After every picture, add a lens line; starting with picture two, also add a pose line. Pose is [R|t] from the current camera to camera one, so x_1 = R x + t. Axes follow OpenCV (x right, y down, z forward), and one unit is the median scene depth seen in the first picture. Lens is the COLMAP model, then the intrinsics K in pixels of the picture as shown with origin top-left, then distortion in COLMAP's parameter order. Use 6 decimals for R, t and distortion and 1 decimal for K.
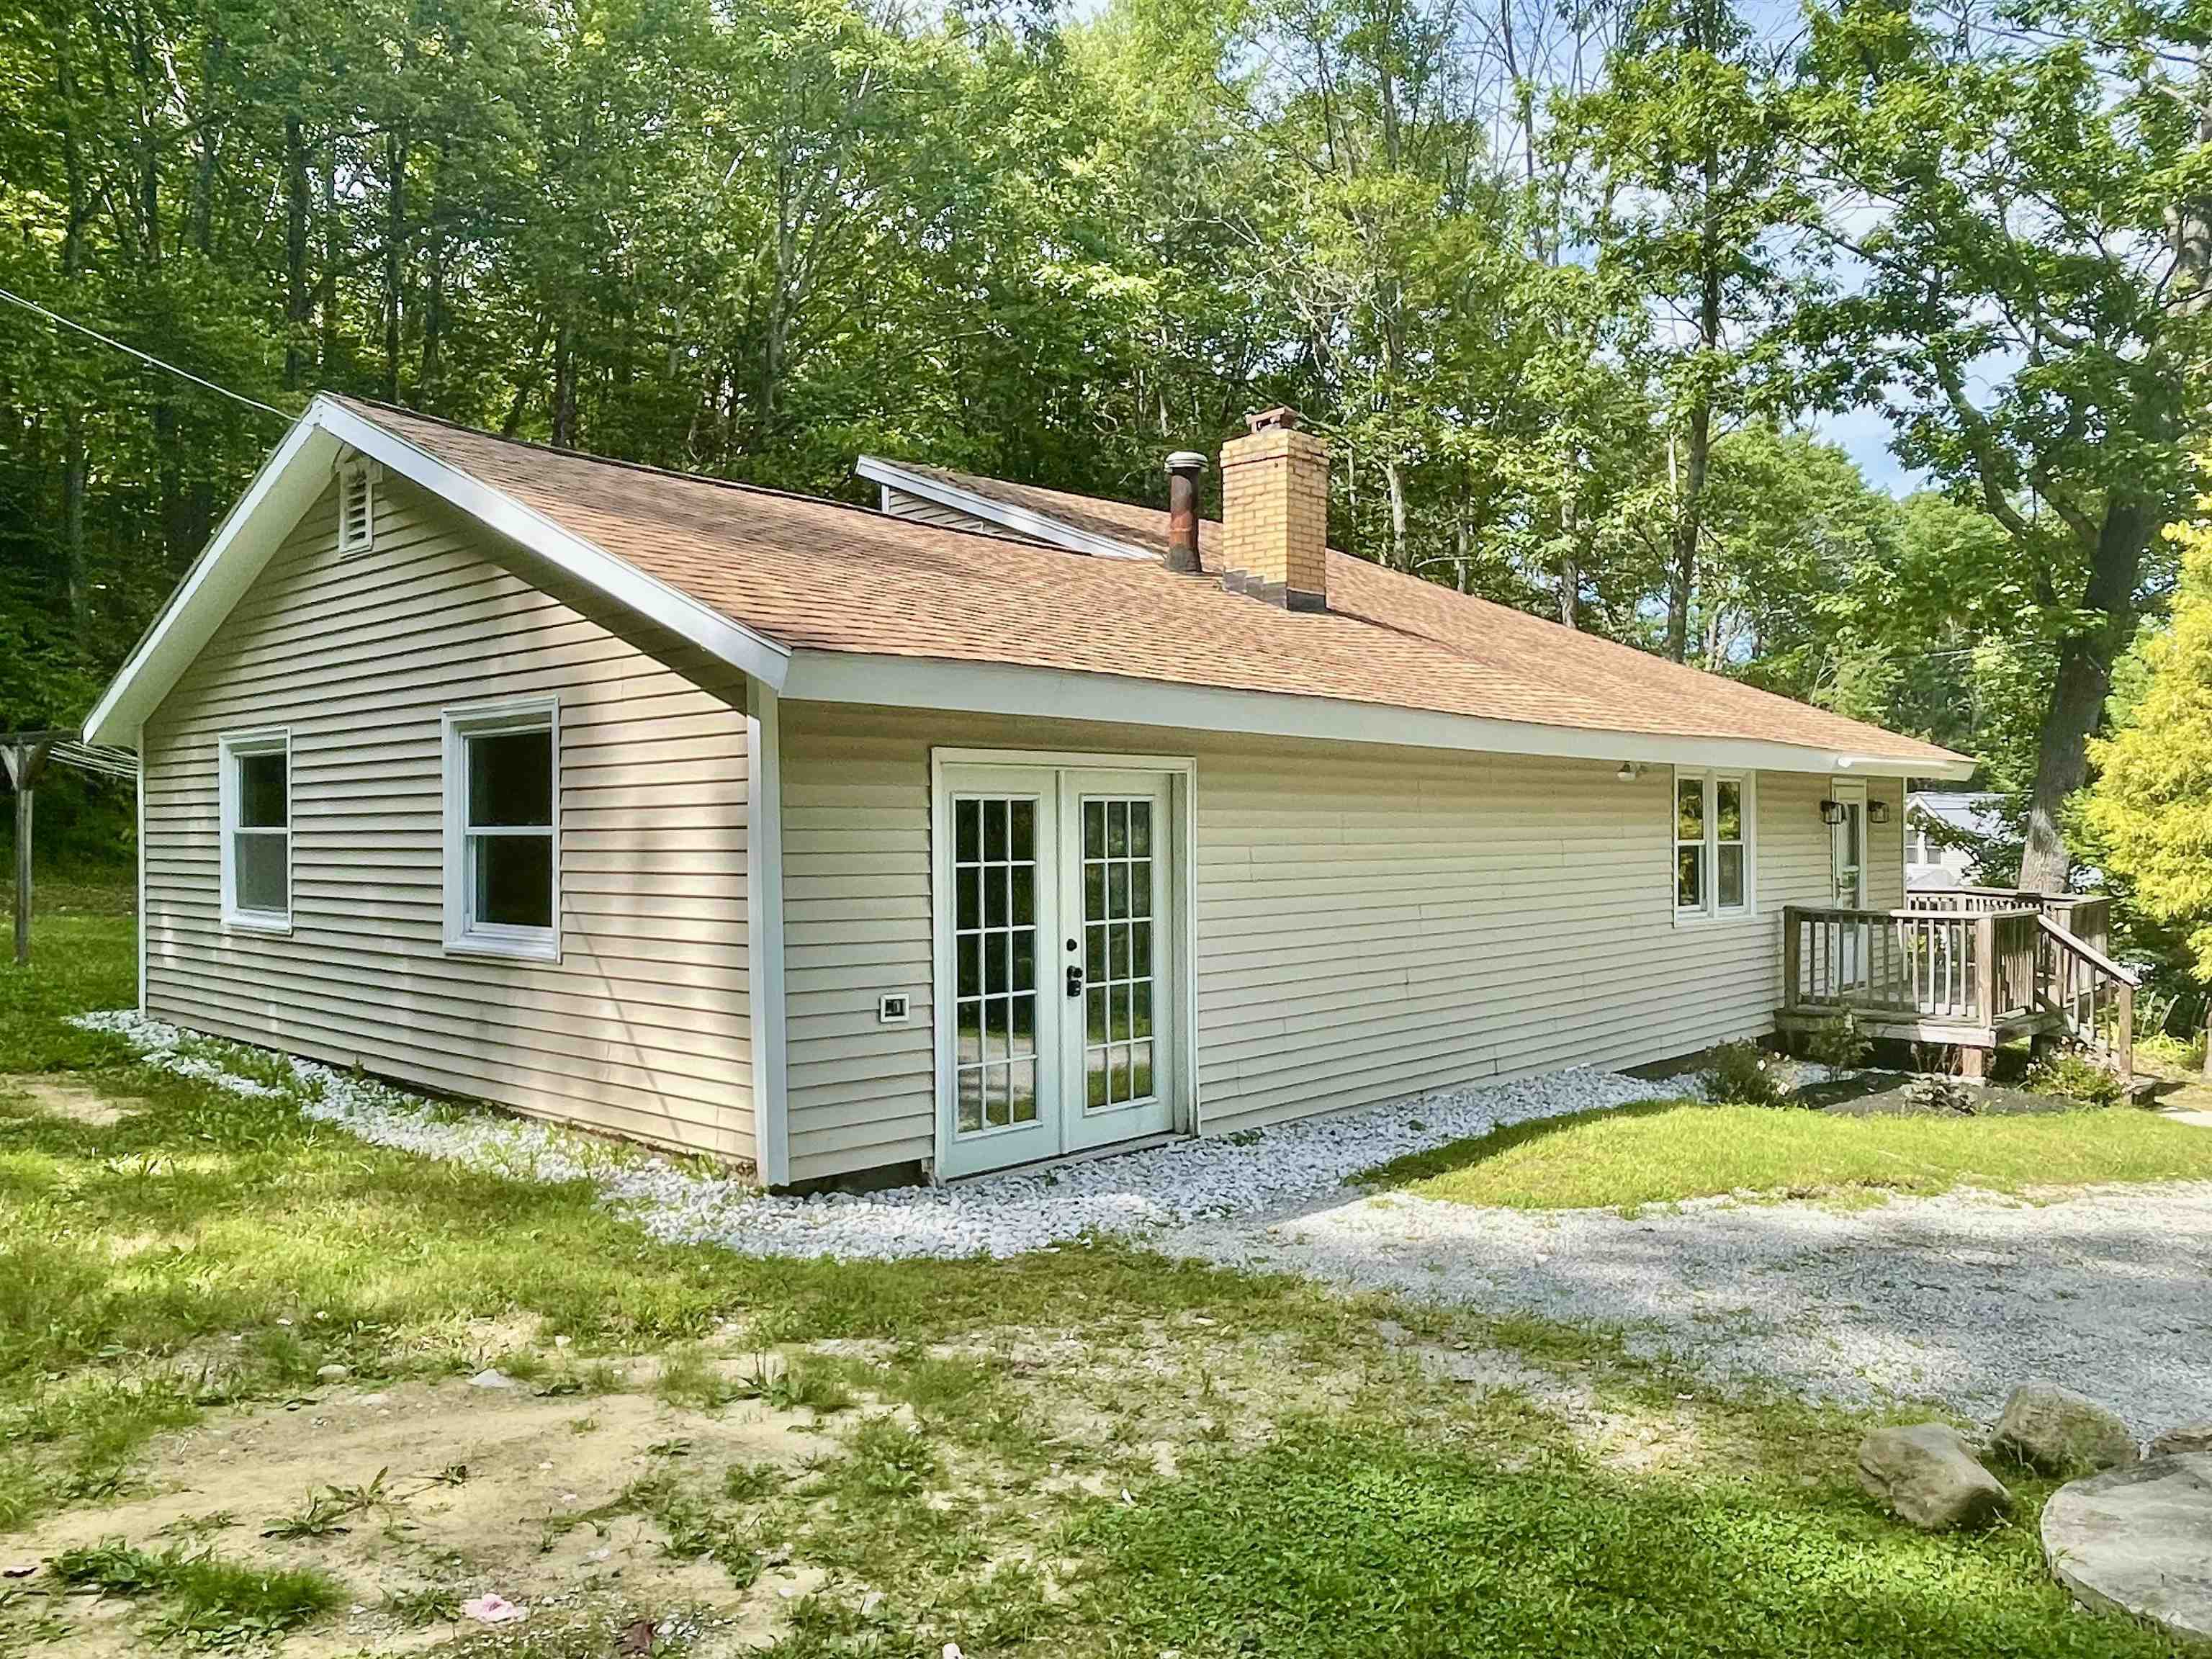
lens RADIAL K [[1611.9, 0, 1106.0], [0, 1611.9, 829.5], [0, 0, 1]] dist [0.029389, -0.055892]
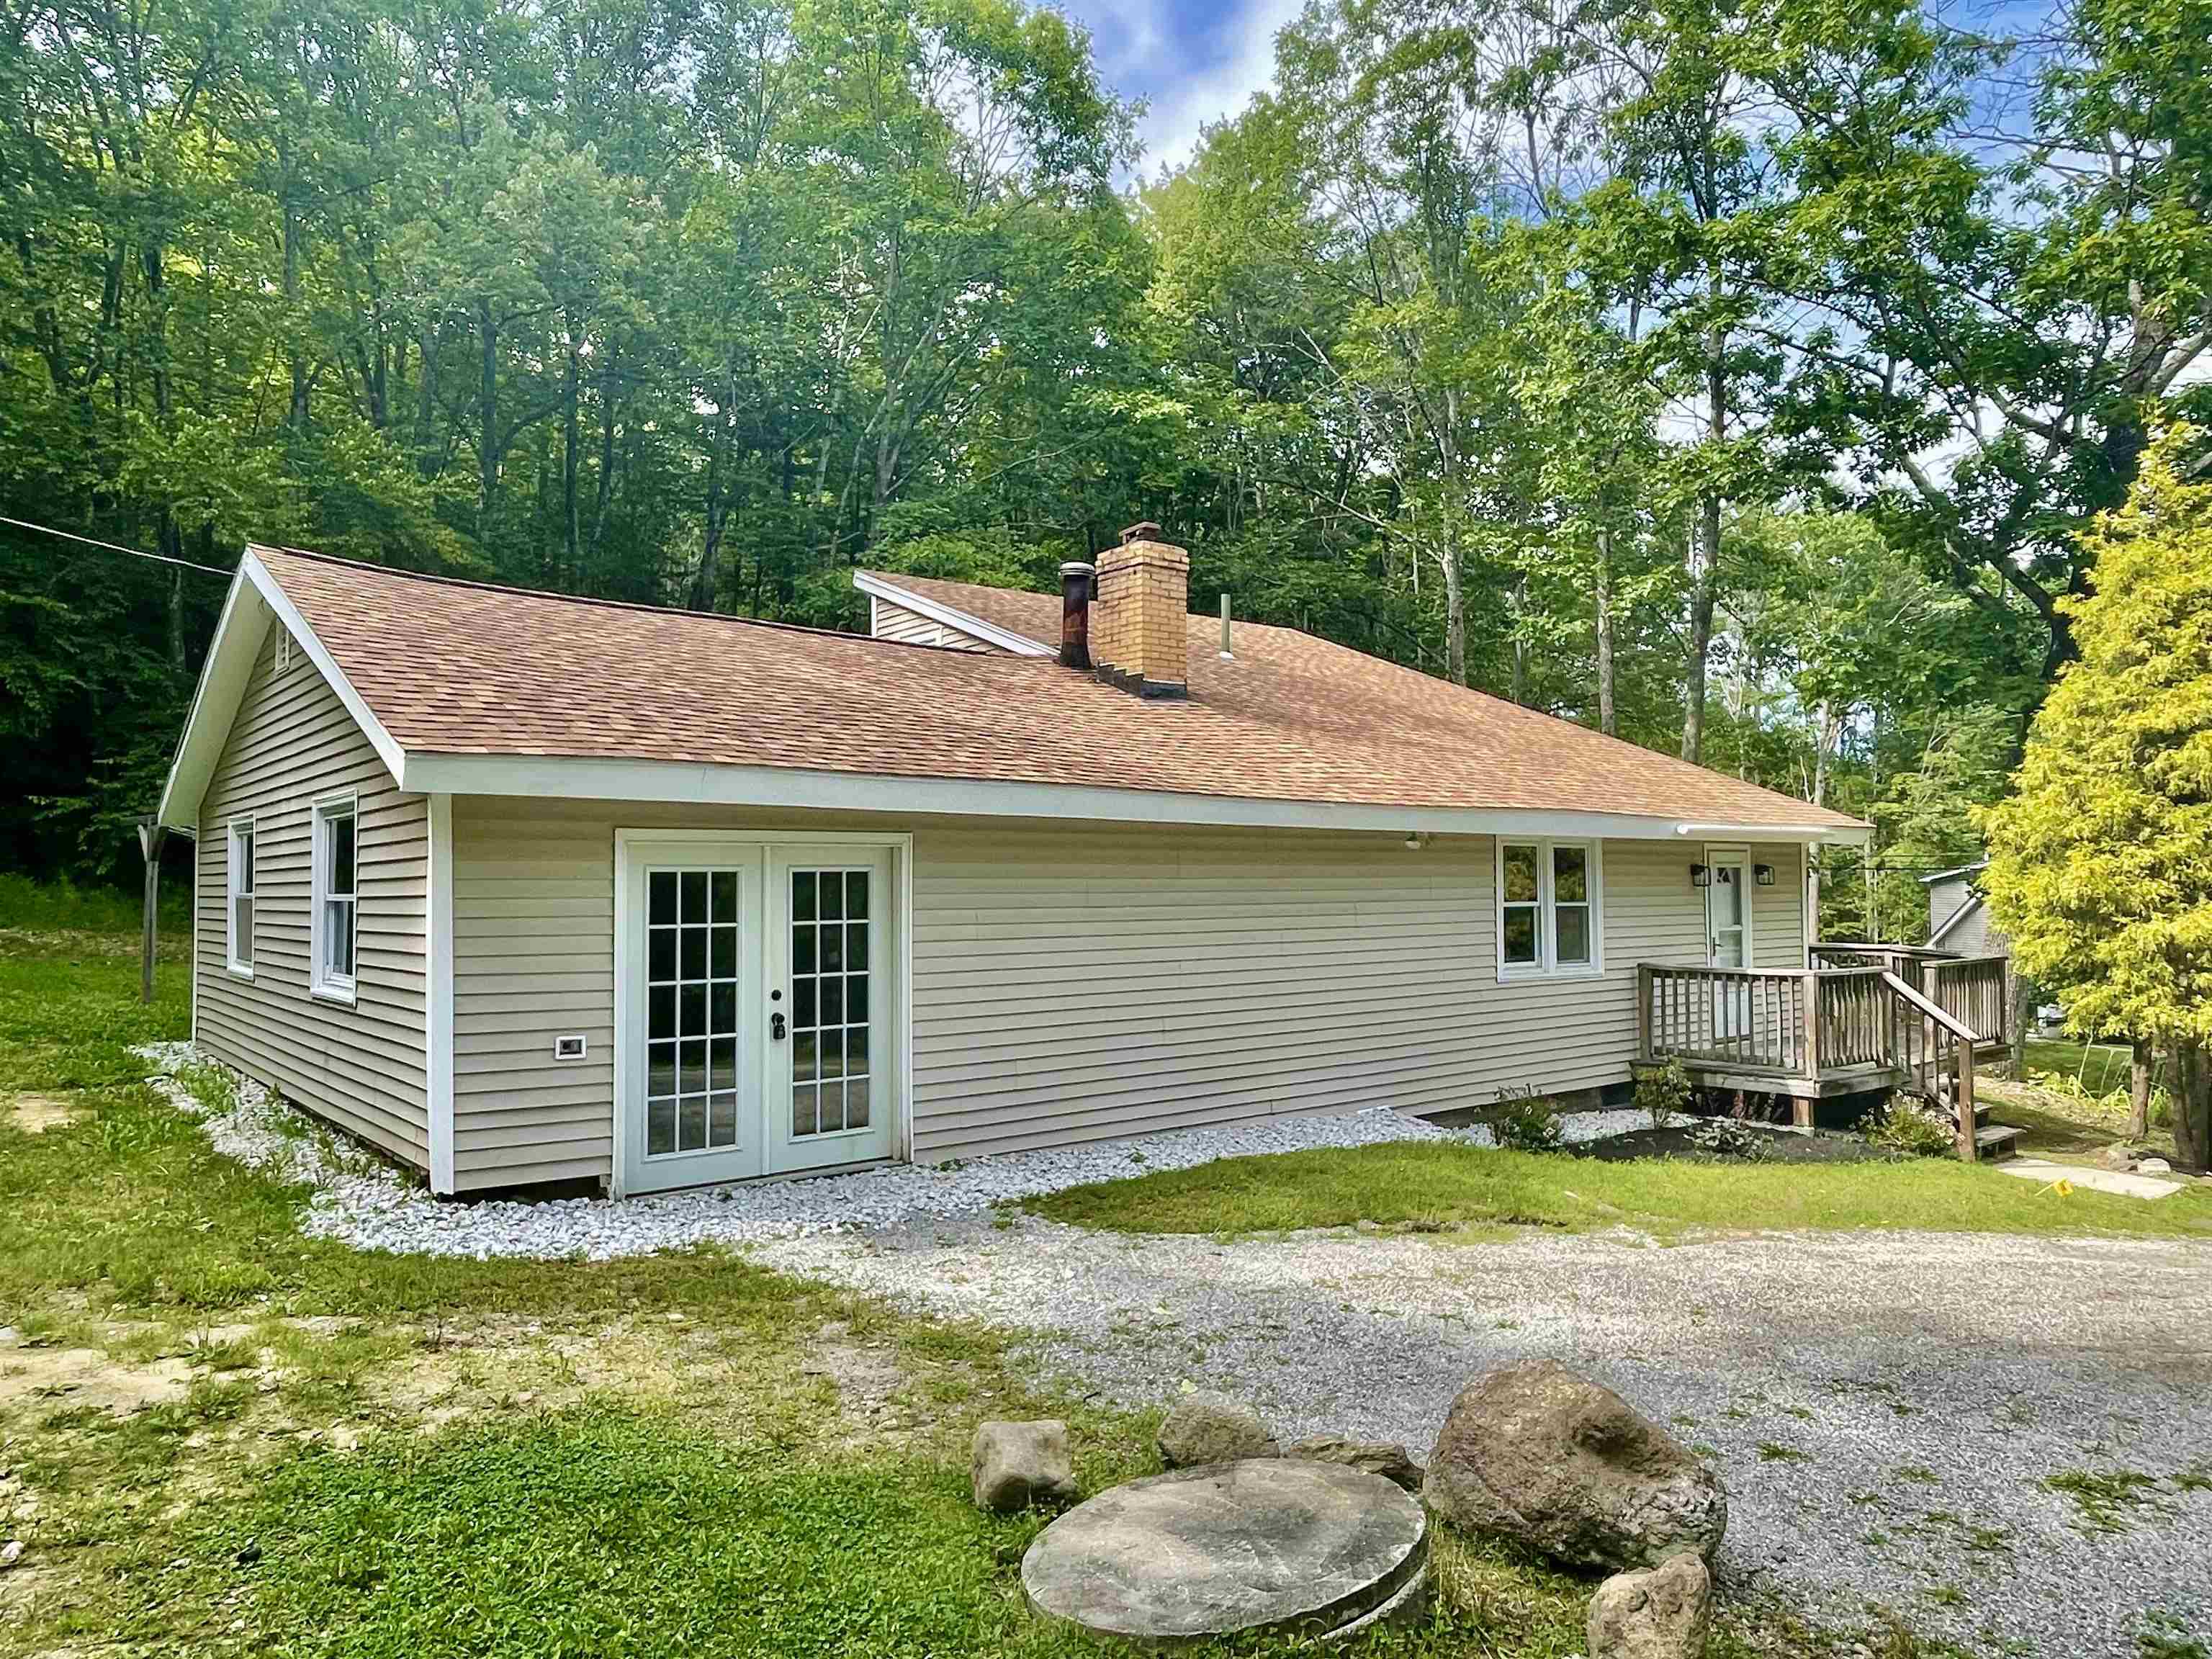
lens RADIAL K [[1457.9, 0, 1106.0], [0, 1457.9, 829.5], [0, 0, 1]] dist [-0.001051, -0.009717]
pose [[0.991312, -0.006576, -0.131364, 0.353302], [0.001331, 0.999200, -0.039975, -0.005891], [0.131521, 0.039452, 0.990528, -0.019832]]
